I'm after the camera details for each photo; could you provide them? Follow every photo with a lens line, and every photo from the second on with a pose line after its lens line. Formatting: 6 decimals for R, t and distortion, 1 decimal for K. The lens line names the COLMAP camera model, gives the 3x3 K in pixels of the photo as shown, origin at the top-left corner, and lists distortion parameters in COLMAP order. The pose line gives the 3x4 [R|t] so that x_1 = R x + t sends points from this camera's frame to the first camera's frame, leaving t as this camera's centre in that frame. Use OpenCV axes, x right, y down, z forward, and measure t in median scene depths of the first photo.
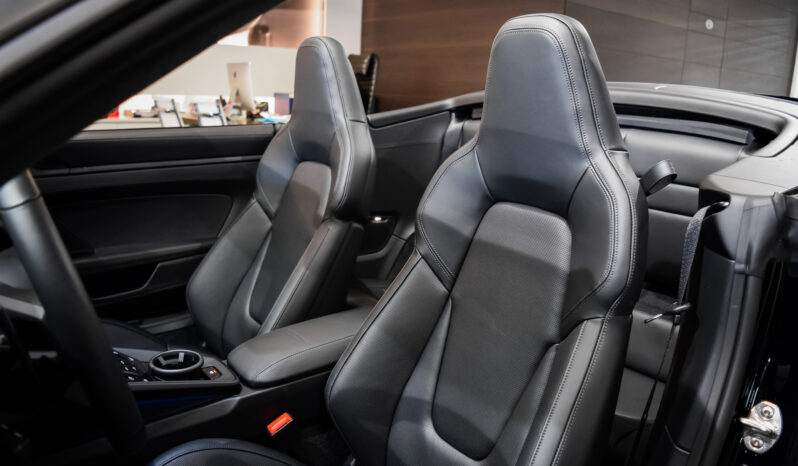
lens RADIAL K [[612.9, 0, 399.0], [0, 612.9, 233.0], [0, 0, 1]] dist [-0.086765, -0.001462]
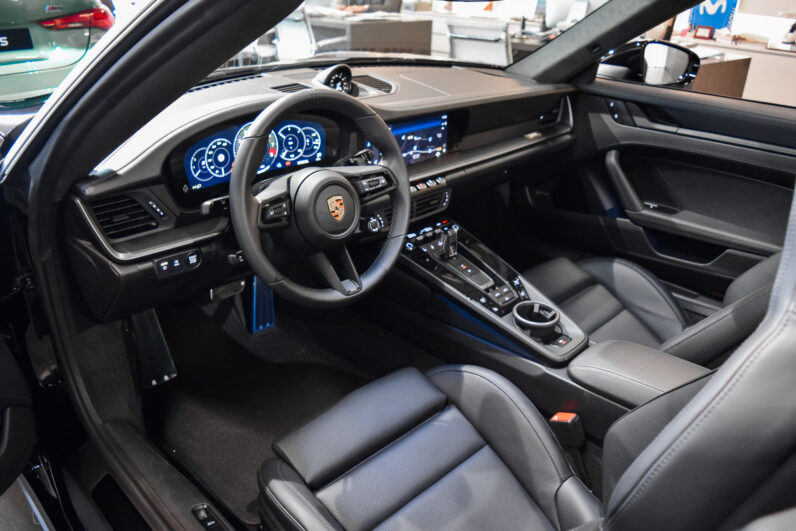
lens RADIAL K [[617.1, 0, 398.0], [0, 617.1, 265.5], [0, 0, 1]] dist [-0.094575, 0.012328]
pose [[0.148606, 0.404330, -0.902460, 0.407760], [-0.240825, 0.899915, 0.363534, -0.153437], [0.959124, 0.163312, 0.231106, 0.323463]]
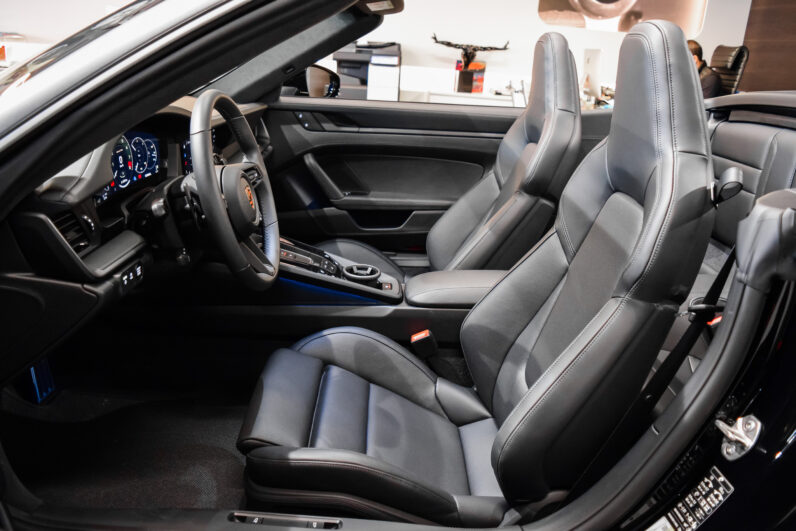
lens RADIAL K [[617.1, 0, 398.0], [0, 617.1, 265.5], [0, 0, 1]] dist [-0.094575, 0.012328]
pose [[0.812879, 0.209049, -0.543623, 0.320279], [-0.167486, 0.977843, 0.125586, 0.005165], [0.557831, -0.011037, 0.829881, -0.090090]]
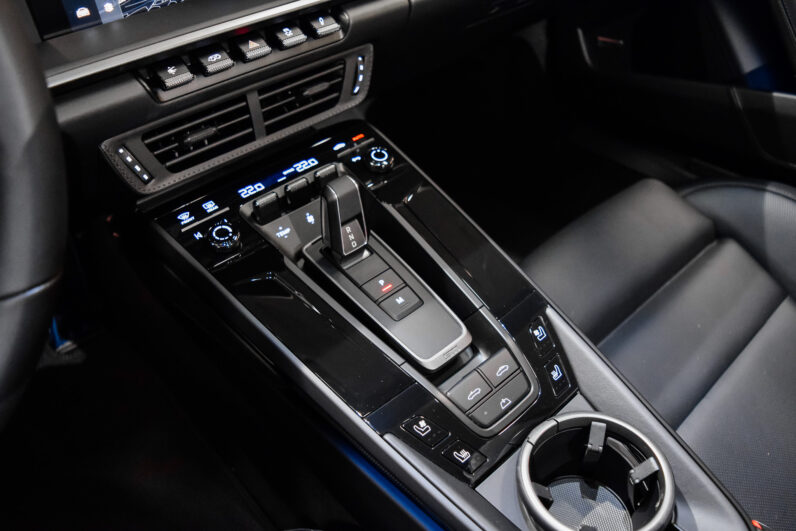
lens RADIAL K [[617.1, 0, 398.0], [0, 617.1, 265.5], [0, 0, 1]] dist [-0.094575, 0.012328]
pose [[0.096126, 0.603392, -0.791630, -0.128767], [-0.170345, 0.793552, 0.584173, -0.042465], [0.980685, 0.078696, 0.179066, 0.564392]]
